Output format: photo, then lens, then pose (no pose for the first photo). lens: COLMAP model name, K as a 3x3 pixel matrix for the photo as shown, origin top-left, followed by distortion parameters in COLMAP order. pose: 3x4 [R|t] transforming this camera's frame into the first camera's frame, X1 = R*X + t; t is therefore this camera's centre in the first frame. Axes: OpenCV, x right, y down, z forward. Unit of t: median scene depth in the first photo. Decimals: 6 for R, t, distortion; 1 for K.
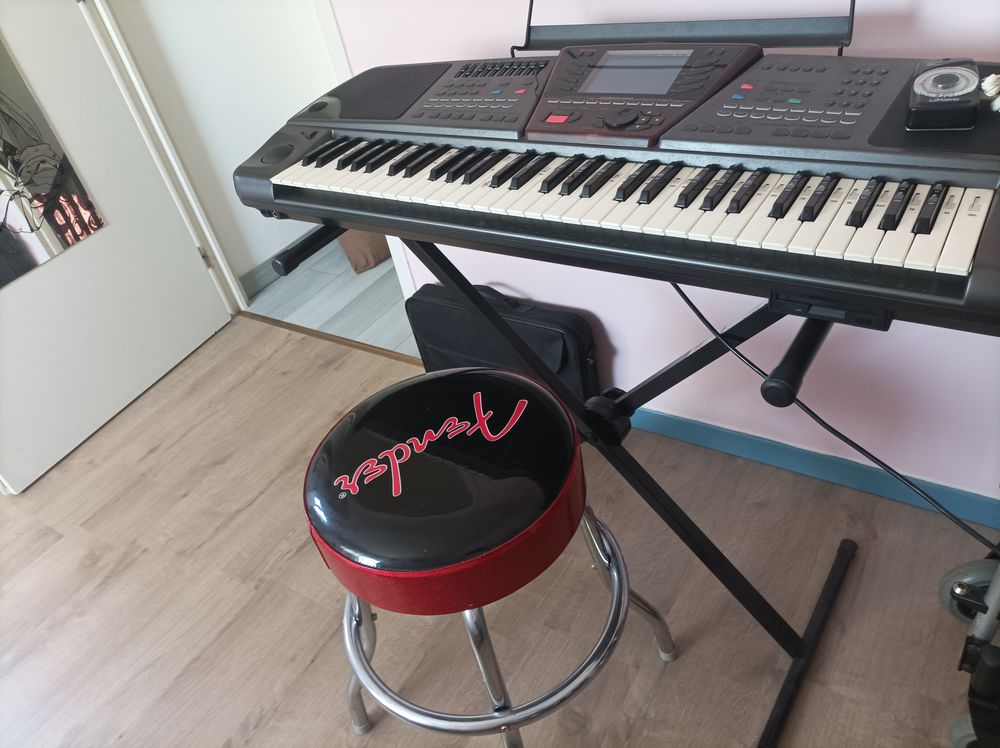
lens RADIAL K [[747.5, 0, 500.0], [0, 747.5, 374.0], [0, 0, 1]] dist [0.004672, 0.003774]
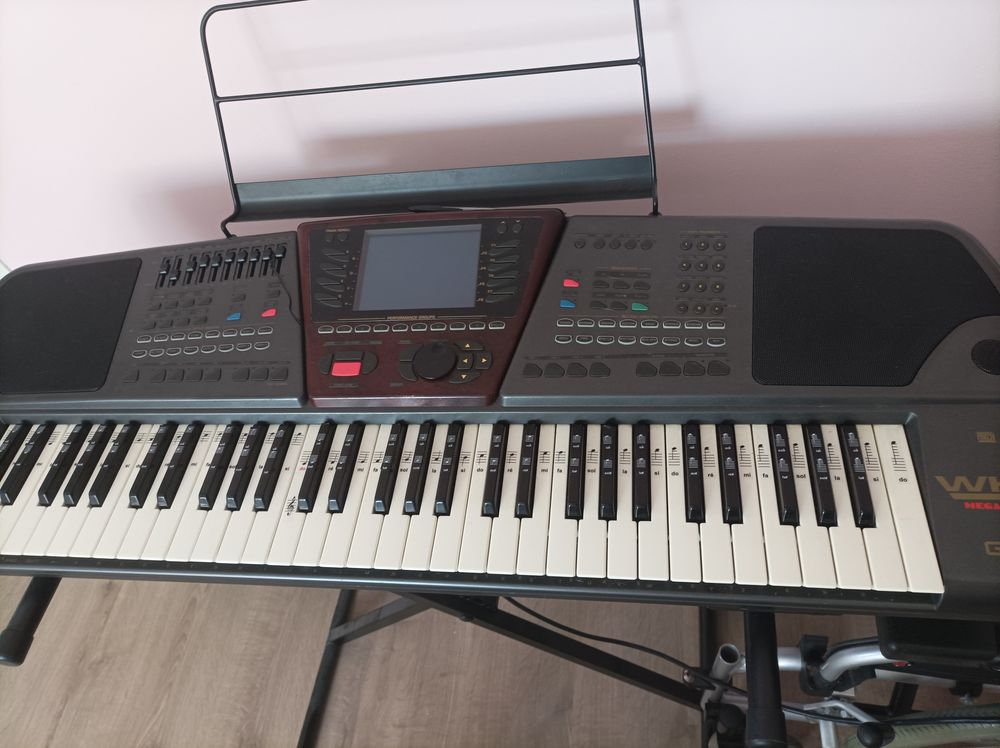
lens RADIAL K [[747.5, 0, 500.0], [0, 747.5, 374.0], [0, 0, 1]] dist [0.004672, 0.003774]
pose [[0.893181, -0.331456, 0.303914, -0.016376], [0.279053, 0.938483, 0.203417, -0.483133], [-0.352642, -0.096880, 0.930730, 0.269044]]
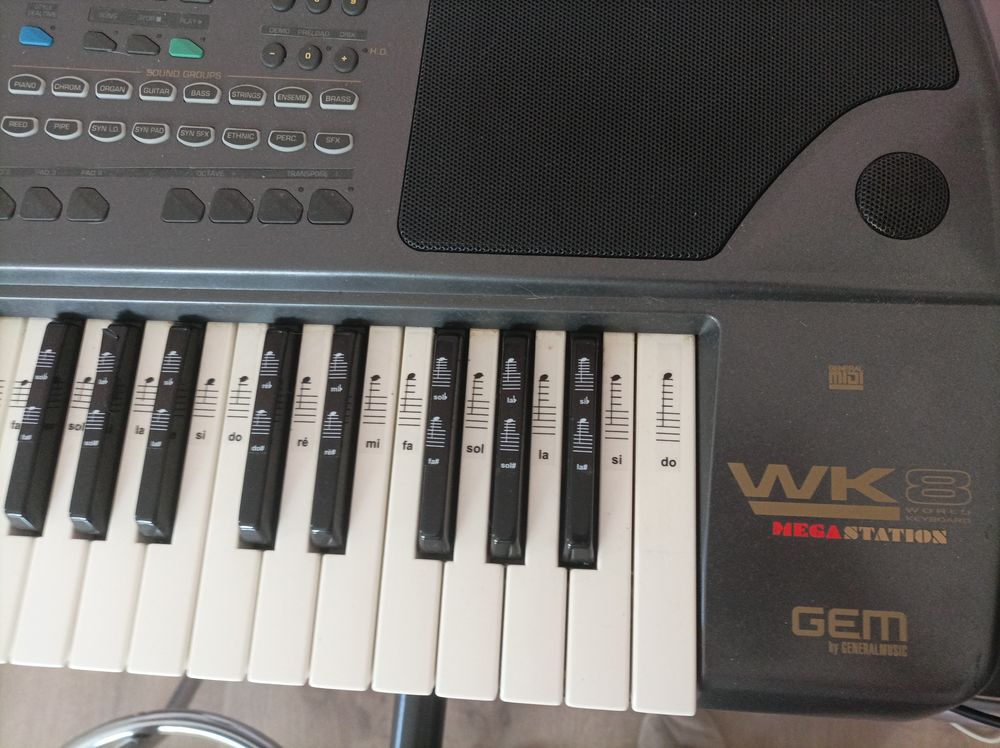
lens RADIAL K [[747.5, 0, 500.0], [0, 747.5, 374.0], [0, 0, 1]] dist [0.004672, 0.003774]
pose [[0.863332, -0.455161, 0.217911, 0.358117], [0.257537, 0.768751, 0.585403, -0.398984], [-0.433972, -0.449277, 0.780908, 0.547905]]
